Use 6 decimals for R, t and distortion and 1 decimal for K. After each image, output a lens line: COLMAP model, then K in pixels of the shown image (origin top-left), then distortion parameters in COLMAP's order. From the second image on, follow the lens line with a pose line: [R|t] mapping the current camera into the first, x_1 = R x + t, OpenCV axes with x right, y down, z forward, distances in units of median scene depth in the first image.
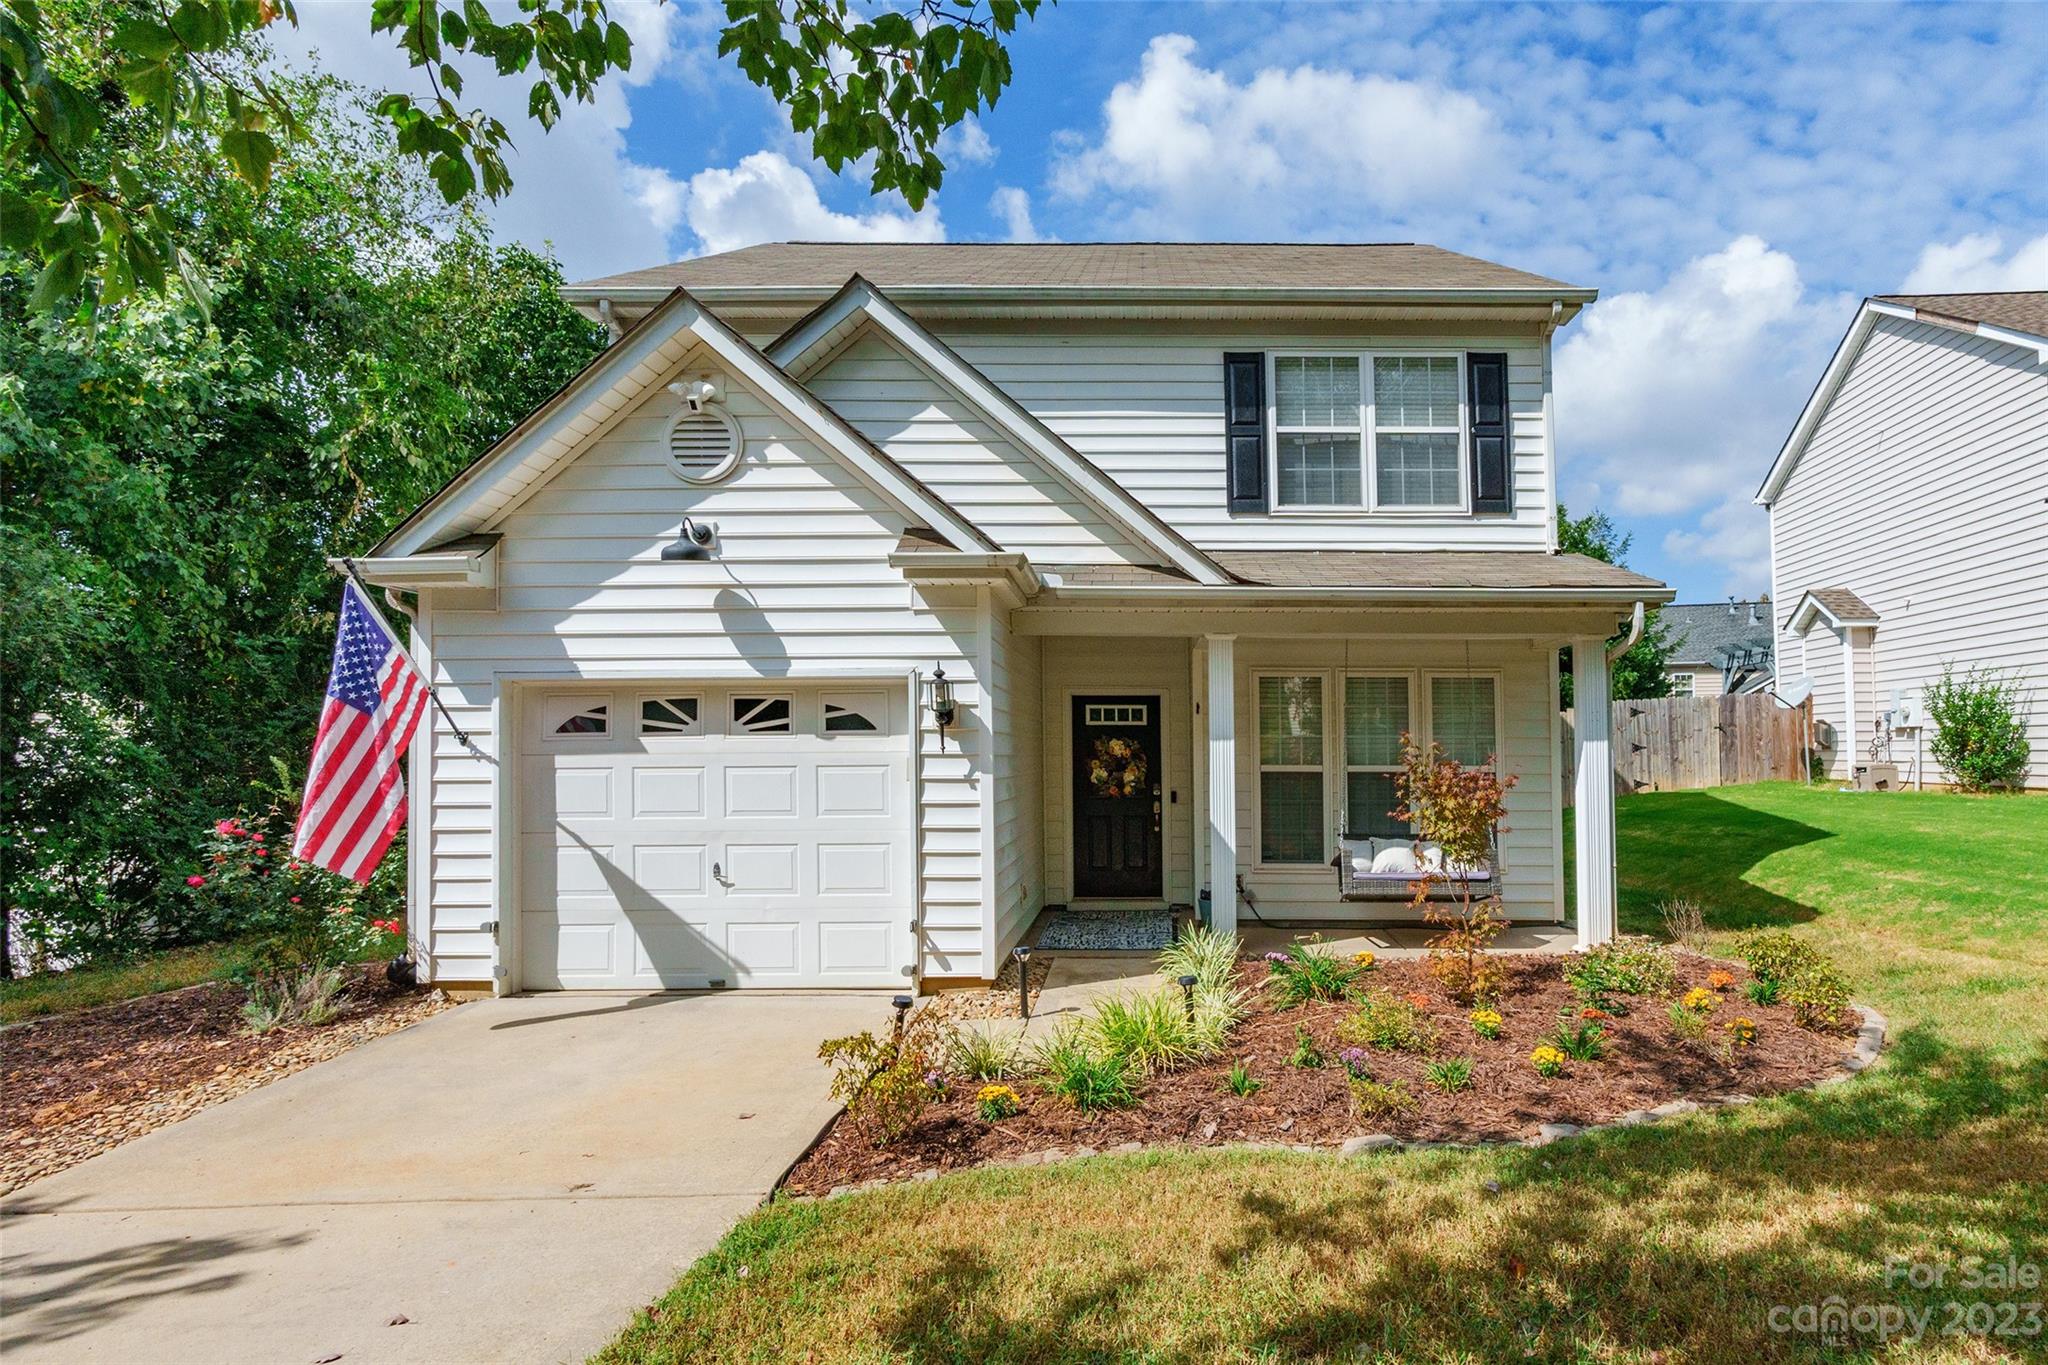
lens RADIAL K [[1097.4, 0, 1024.0], [0, 1097.4, 682.5], [0, 0, 1]] dist [-0.006115, -0.000226]
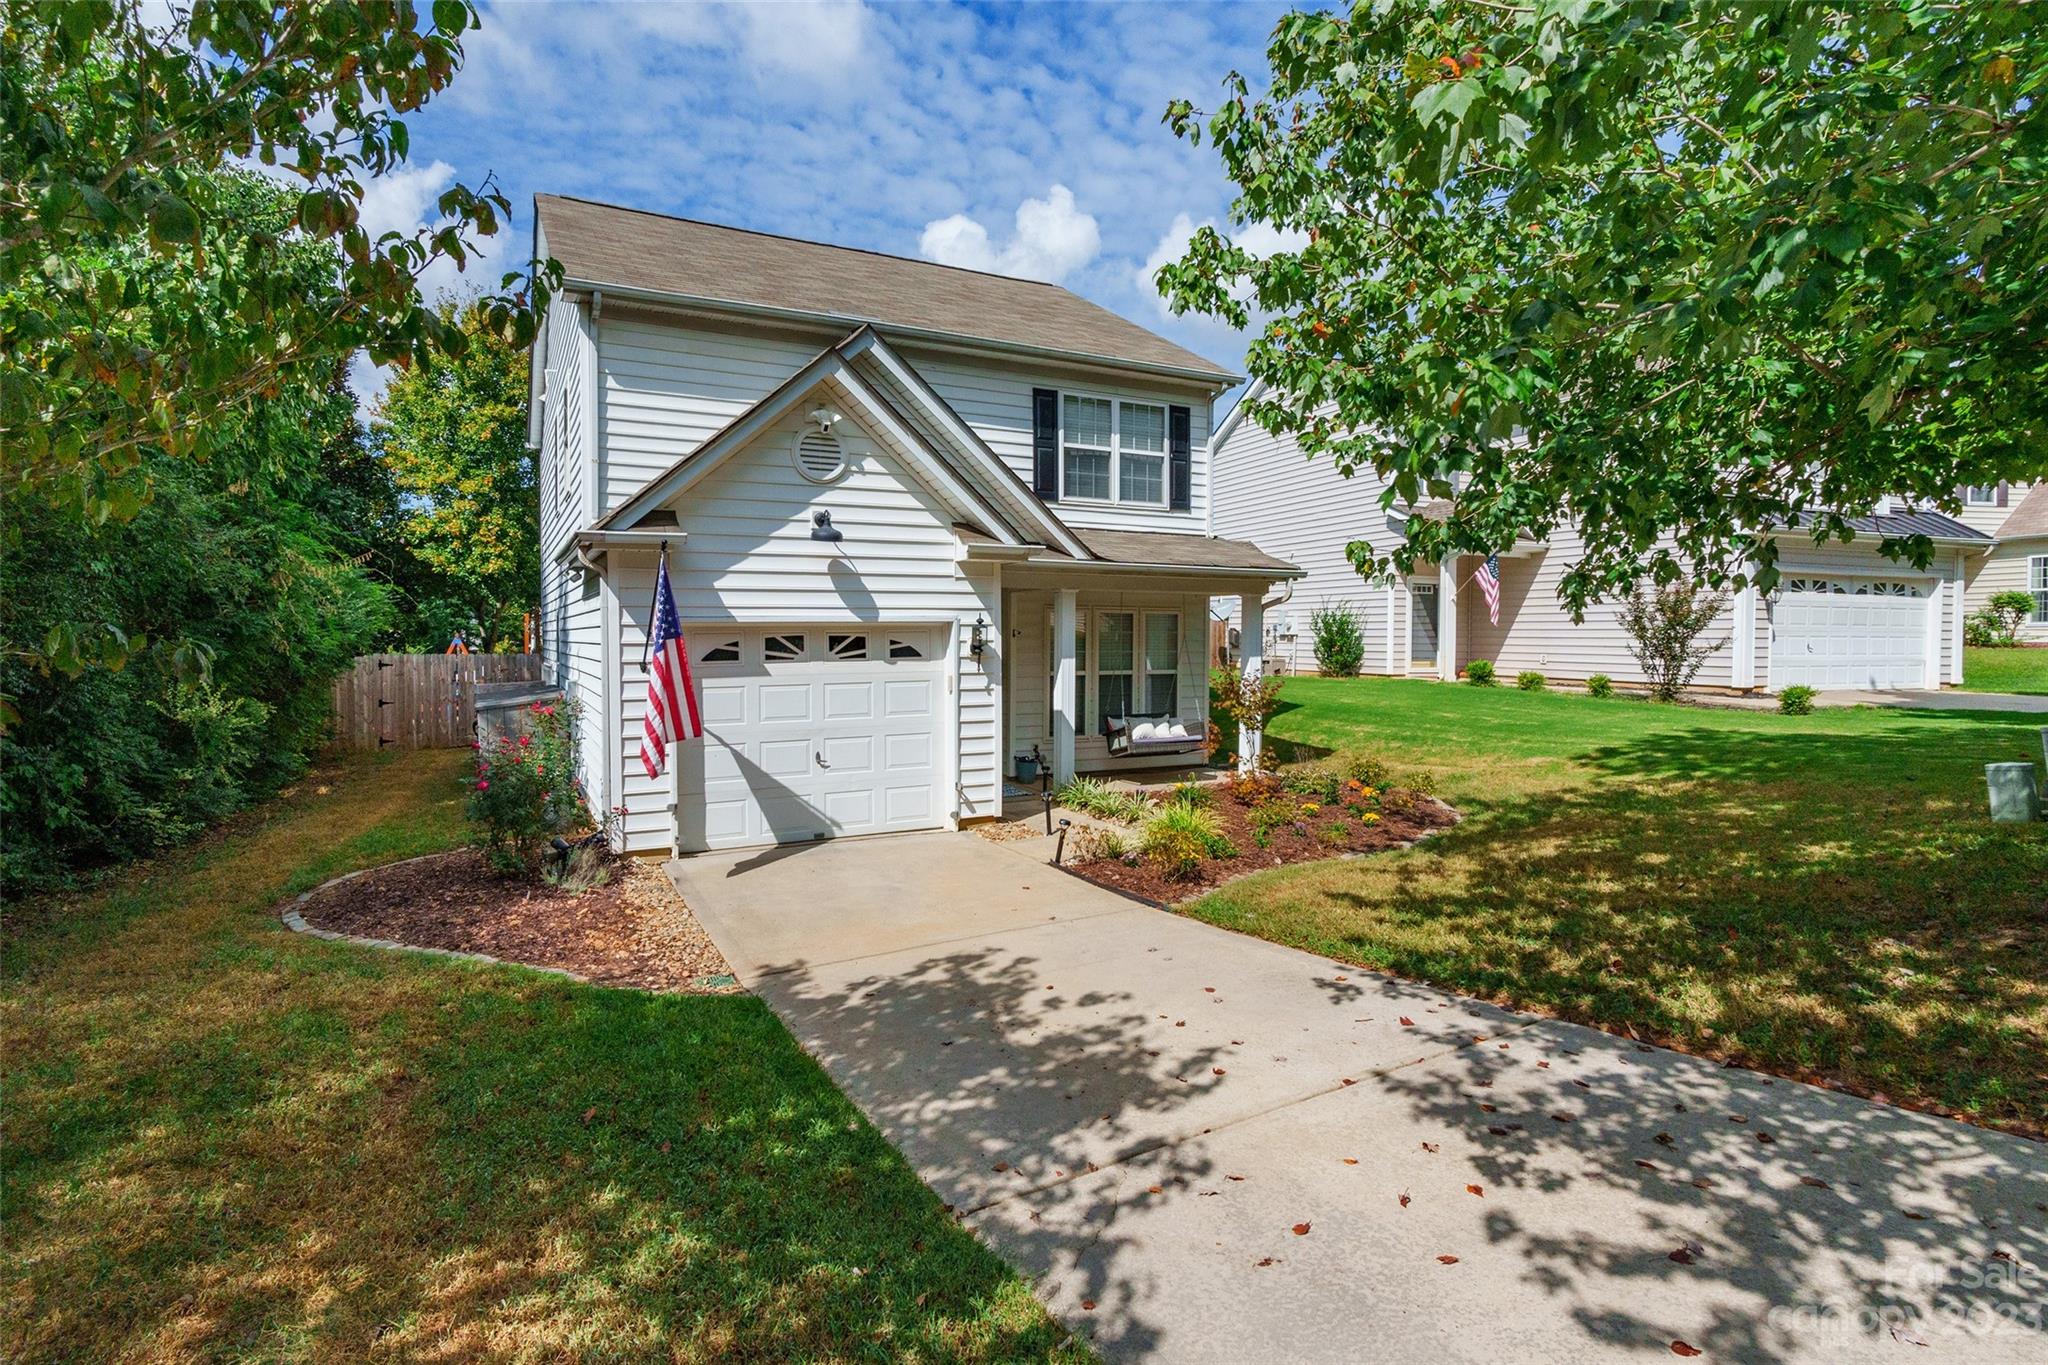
lens RADIAL K [[949.4, 0, 1020.7], [0, 949.4, 636.5], [0, 0, 1]] dist [-0.004622, -0.000519]
pose [[0.897560, 0.001663, 0.440889, -0.585728], [-0.025125, 0.998561, 0.047383, -0.048456], [-0.440175, -0.053607, 0.896310, -0.203527]]
